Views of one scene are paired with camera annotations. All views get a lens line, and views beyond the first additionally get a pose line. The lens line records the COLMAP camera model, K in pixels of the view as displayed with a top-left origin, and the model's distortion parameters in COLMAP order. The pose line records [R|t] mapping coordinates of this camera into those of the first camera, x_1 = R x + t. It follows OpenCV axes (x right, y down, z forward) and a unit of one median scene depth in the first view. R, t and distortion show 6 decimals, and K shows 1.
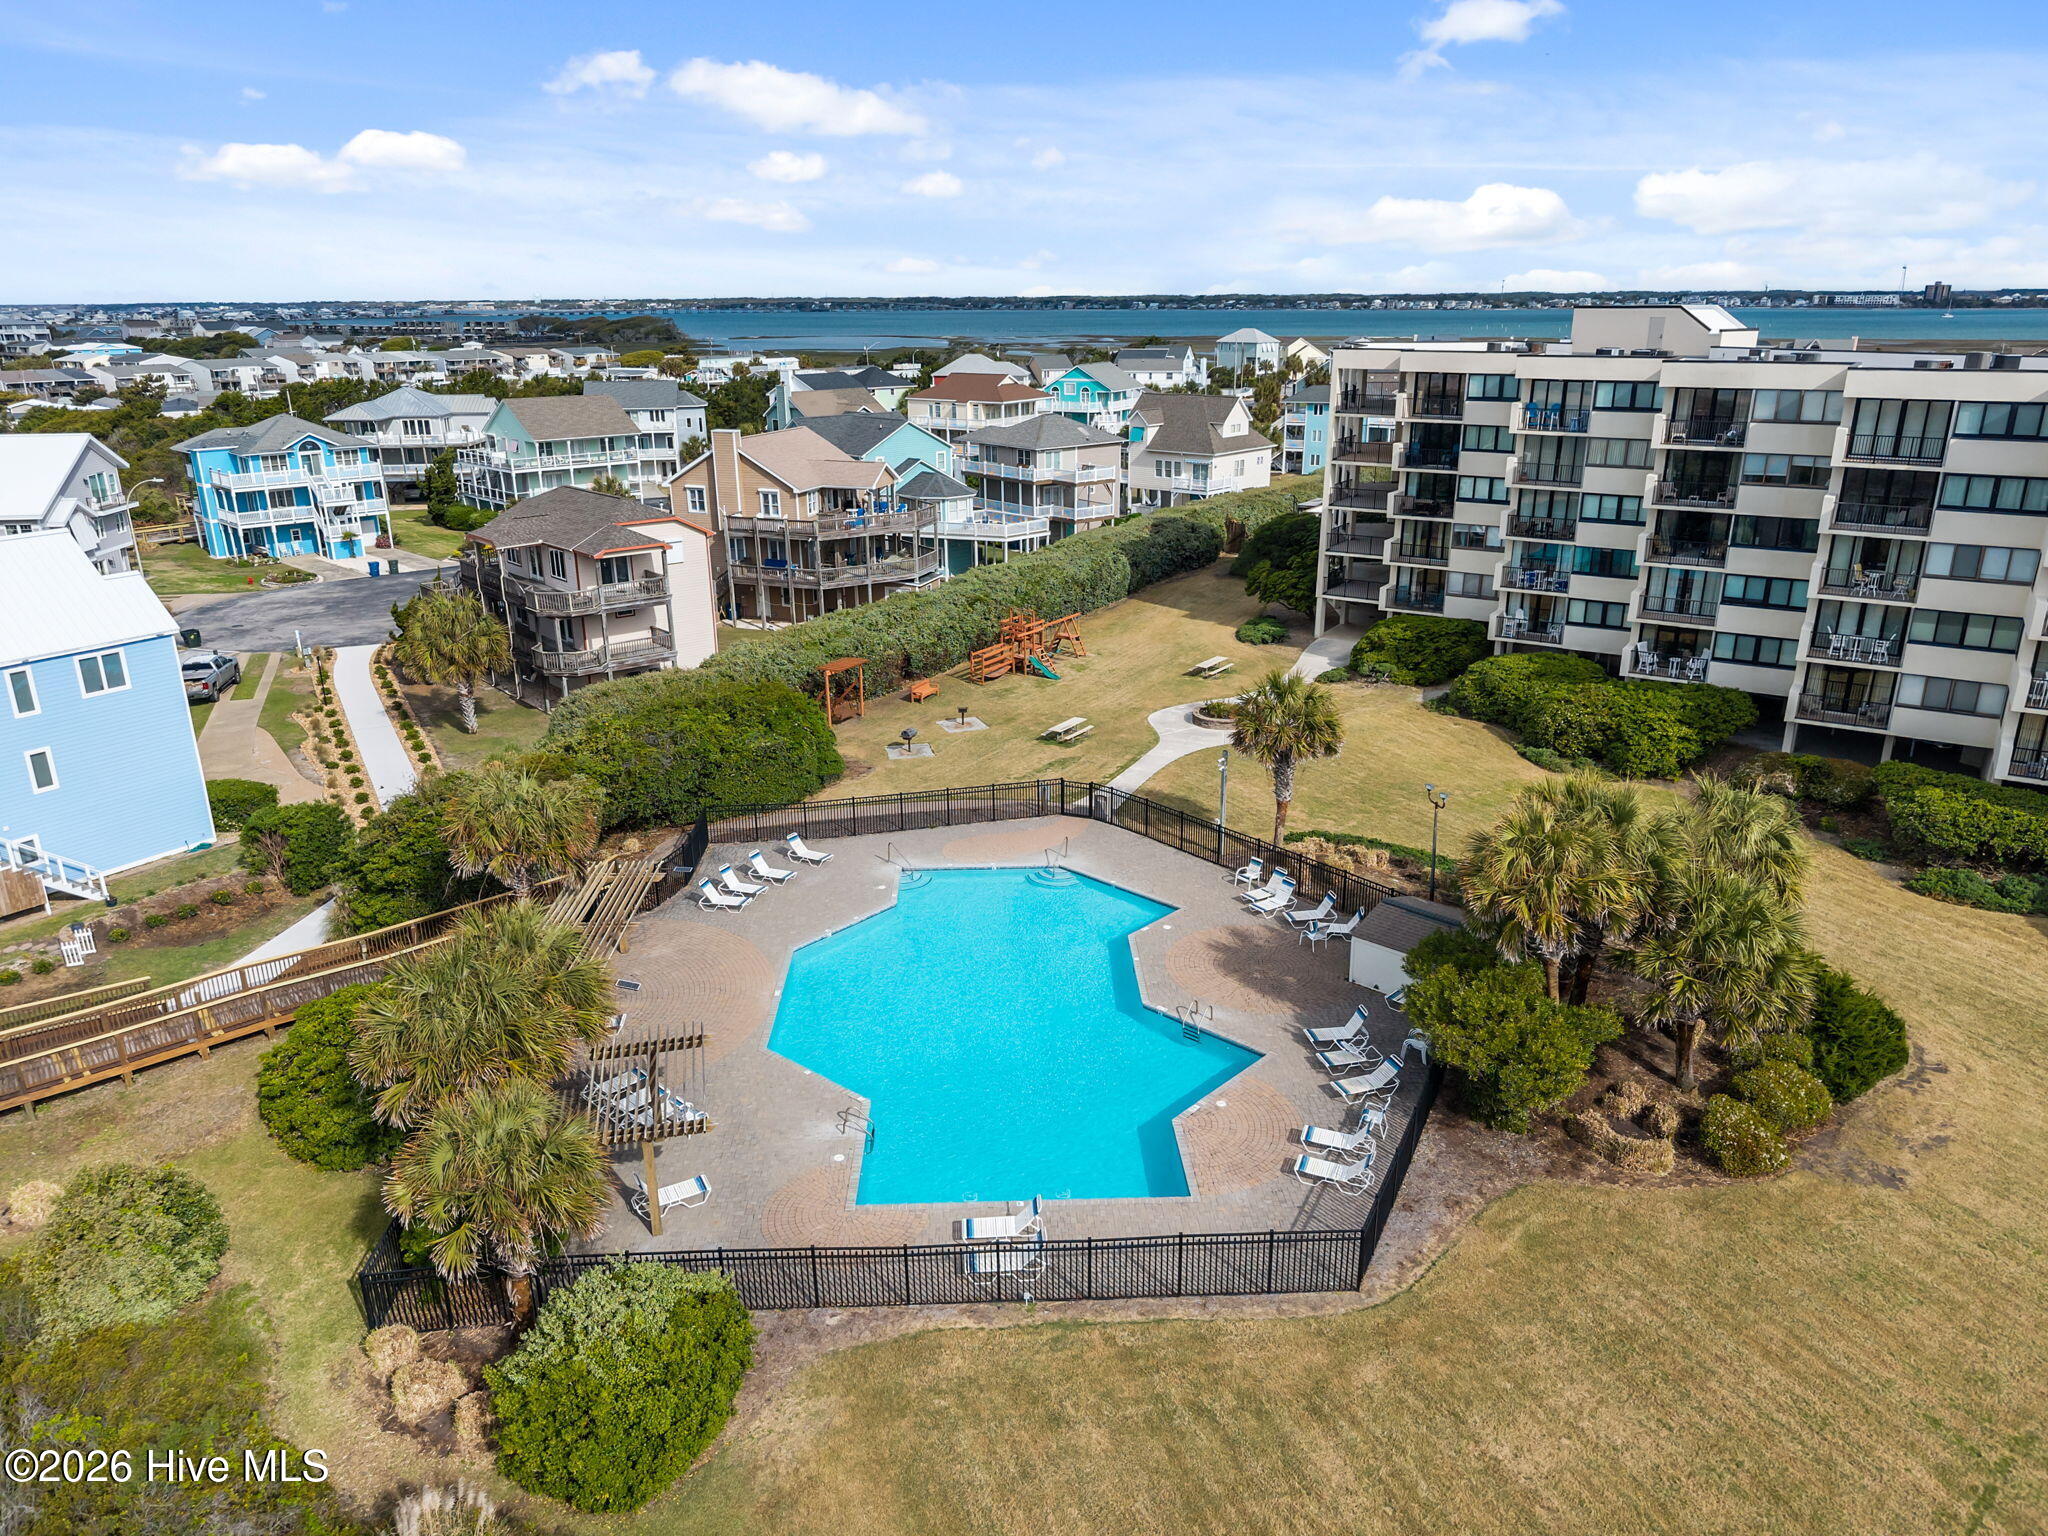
lens RADIAL K [[1370.7, 0, 1034.0], [0, 1370.7, 772.7], [0, 0, 1]] dist [0.060325, -0.081780]
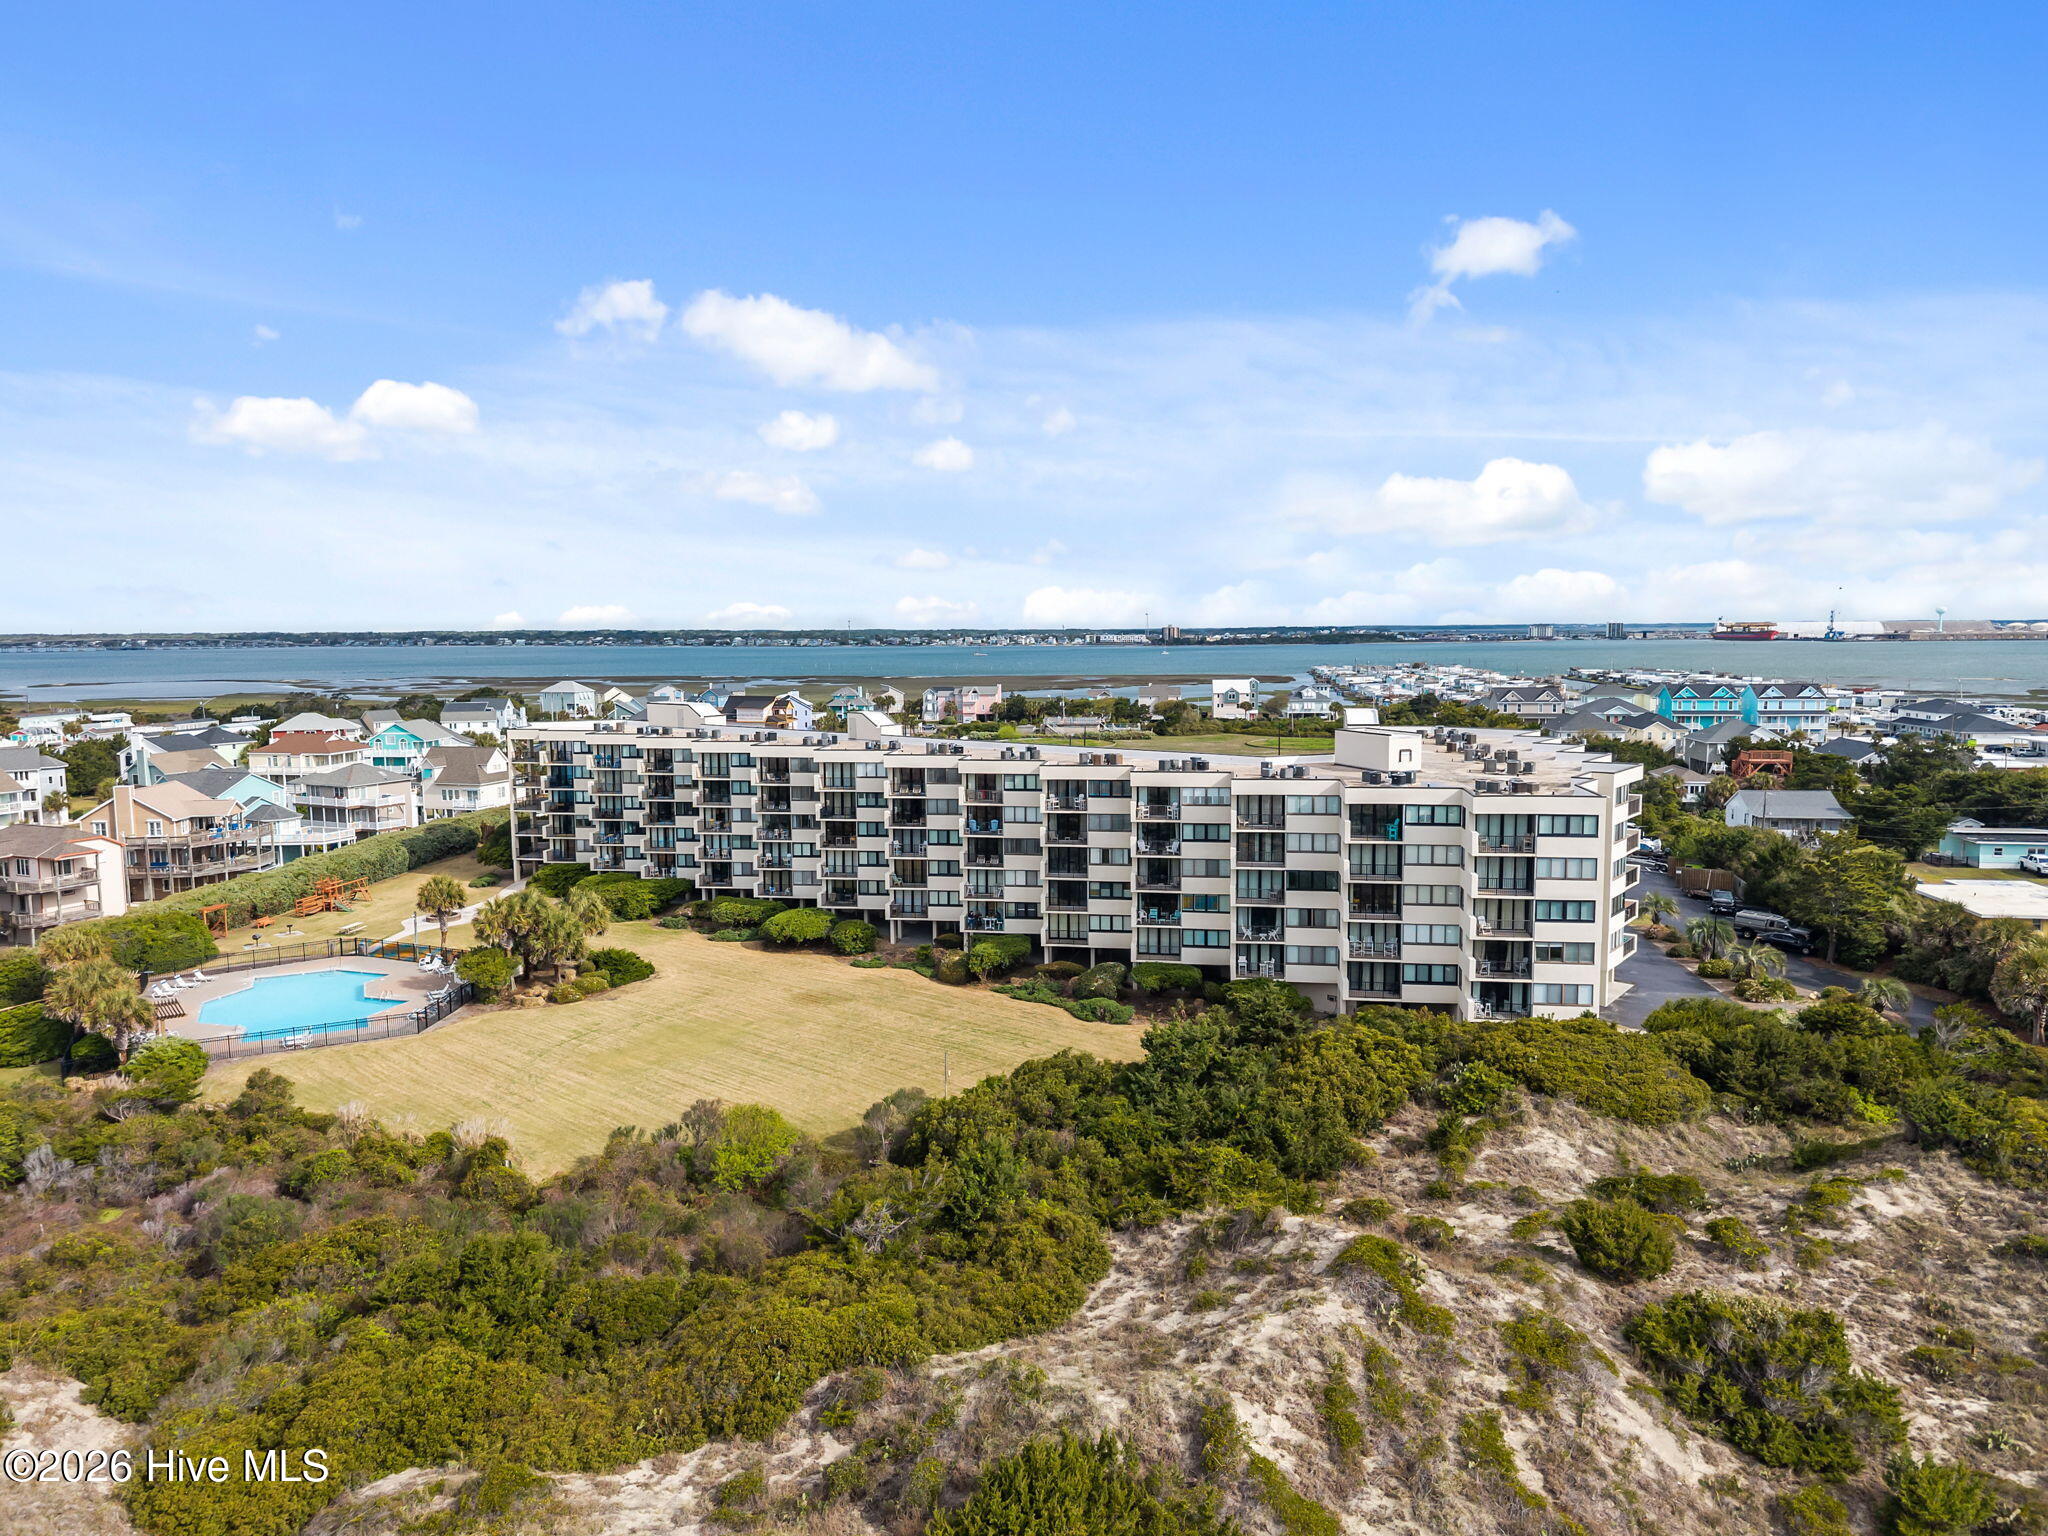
lens RADIAL K [[1370.7, 0, 1034.0], [0, 1370.7, 772.7], [0, 0, 1]] dist [0.060325, -0.081780]
pose [[0.908733, -0.044561, 0.414992, 0.062912], [0.137169, 0.970940, -0.196111, 0.171830], [-0.394193, 0.235137, 0.888438, -0.739254]]
